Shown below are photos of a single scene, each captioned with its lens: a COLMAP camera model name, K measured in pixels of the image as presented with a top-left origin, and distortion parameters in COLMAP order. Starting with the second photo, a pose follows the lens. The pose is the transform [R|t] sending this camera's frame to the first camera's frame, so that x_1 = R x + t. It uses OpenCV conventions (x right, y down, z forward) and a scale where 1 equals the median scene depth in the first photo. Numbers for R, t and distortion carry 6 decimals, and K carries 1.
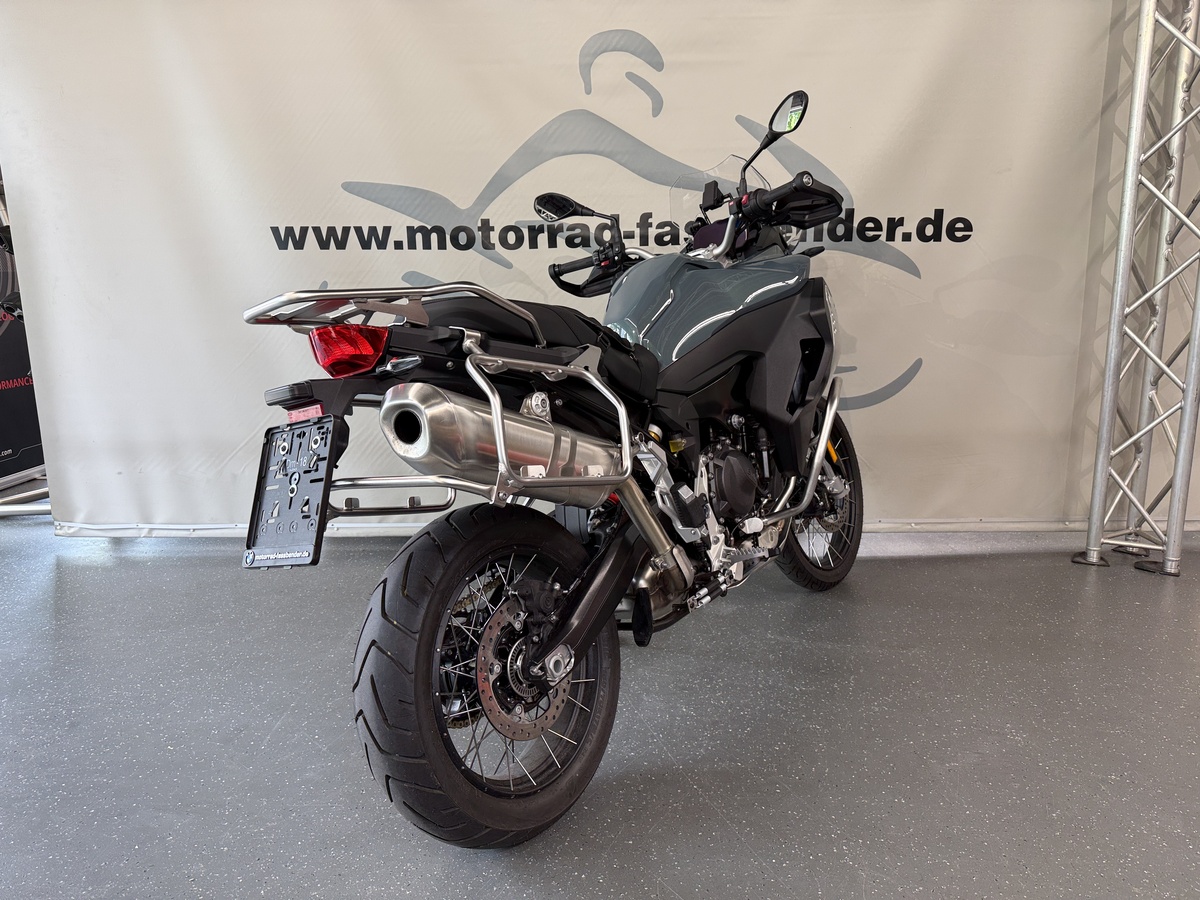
lens RADIAL K [[856.7, 0, 591.6], [0, 856.7, 448.9], [0, 0, 1]] dist [0.015432, -0.036297]
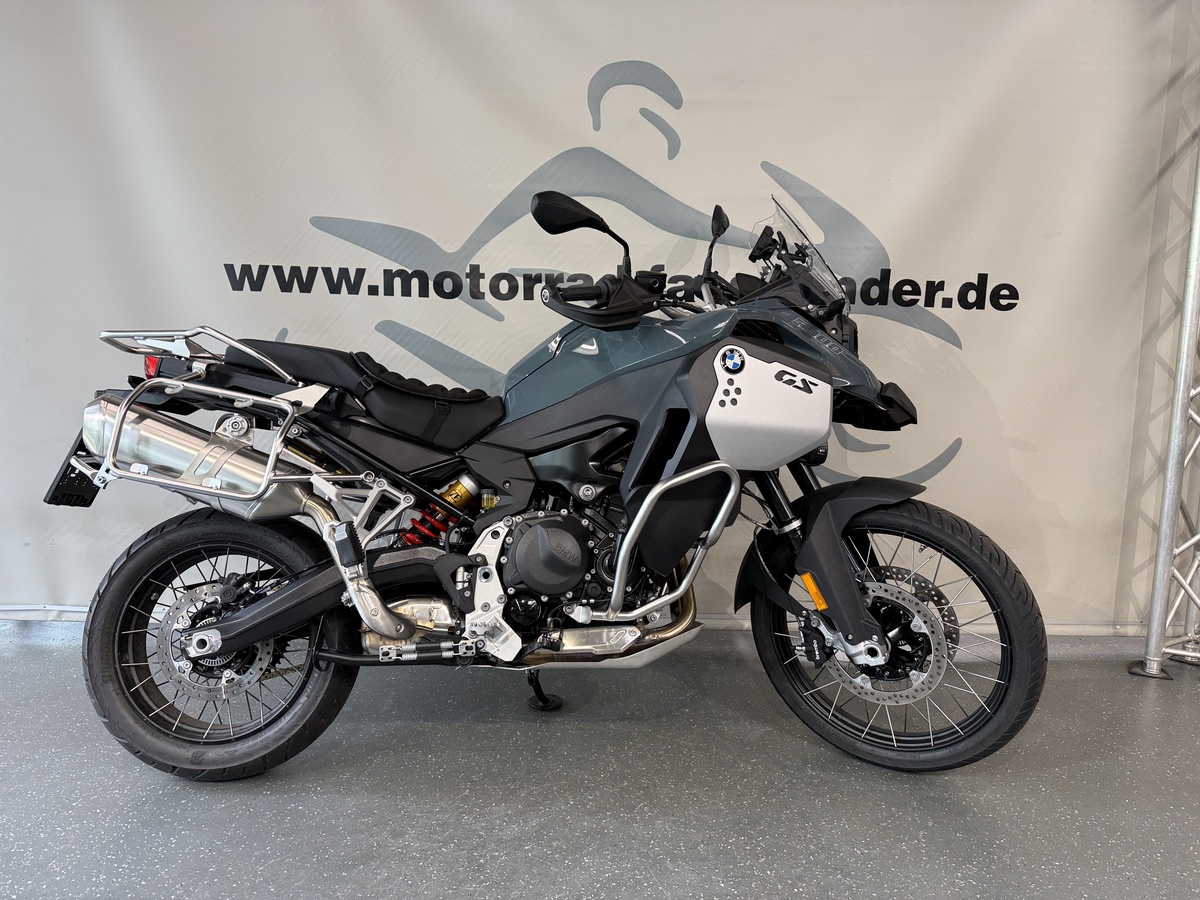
lens RADIAL K [[856.7, 0, 599.4], [0, 856.7, 449.2], [0, 0, 1]] dist [0.015432, -0.036297]
pose [[0.998219, 0.029448, 0.051873, -0.037764], [-0.025781, 0.997214, -0.069998, -0.022561], [-0.053790, 0.068536, 0.996197, 0.137628]]
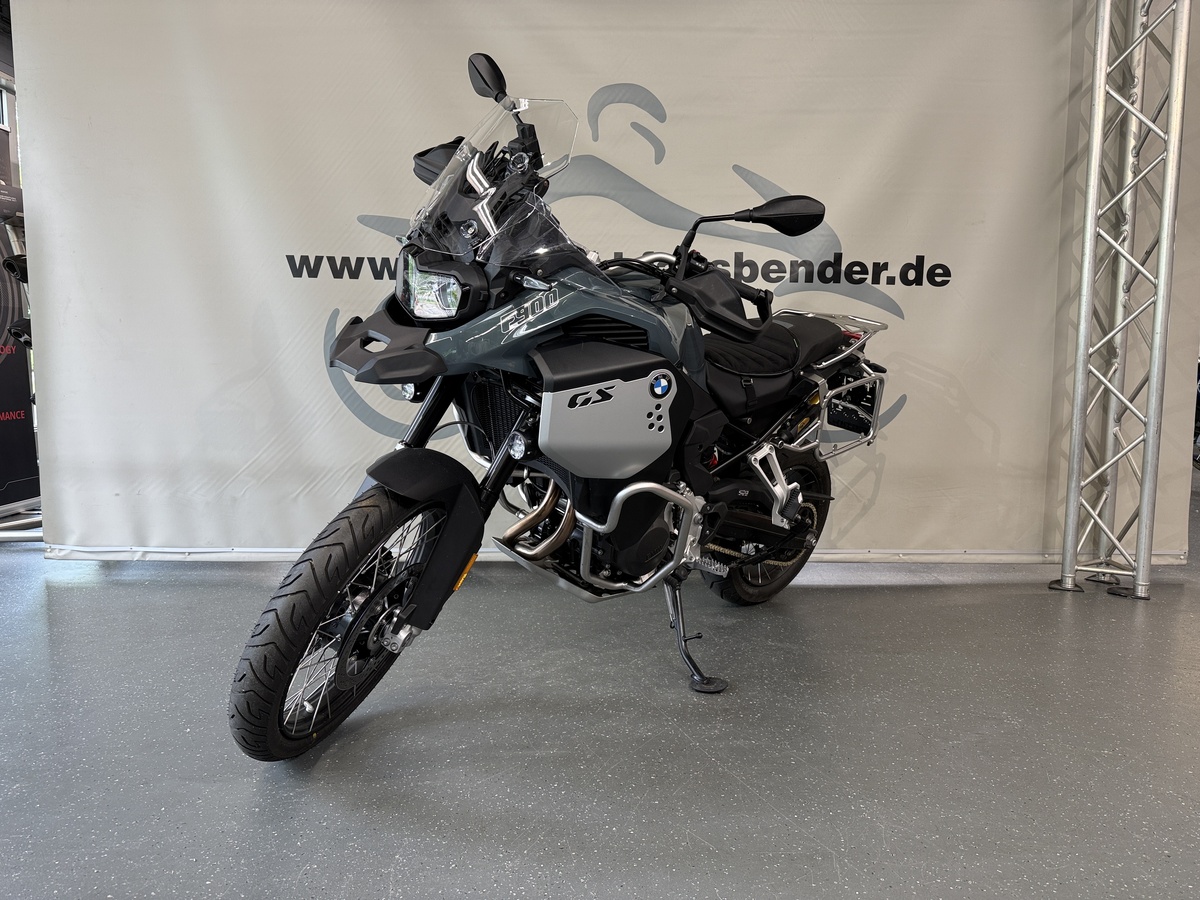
lens RADIAL K [[856.7, 0, 600.4], [0, 856.7, 456.1], [0, 0, 1]] dist [0.015432, -0.036297]
pose [[0.998676, 0.020081, 0.047357, -0.042039], [-0.016015, 0.996276, -0.084717, 0.069053], [-0.048882, 0.083847, 0.995279, -0.032132]]
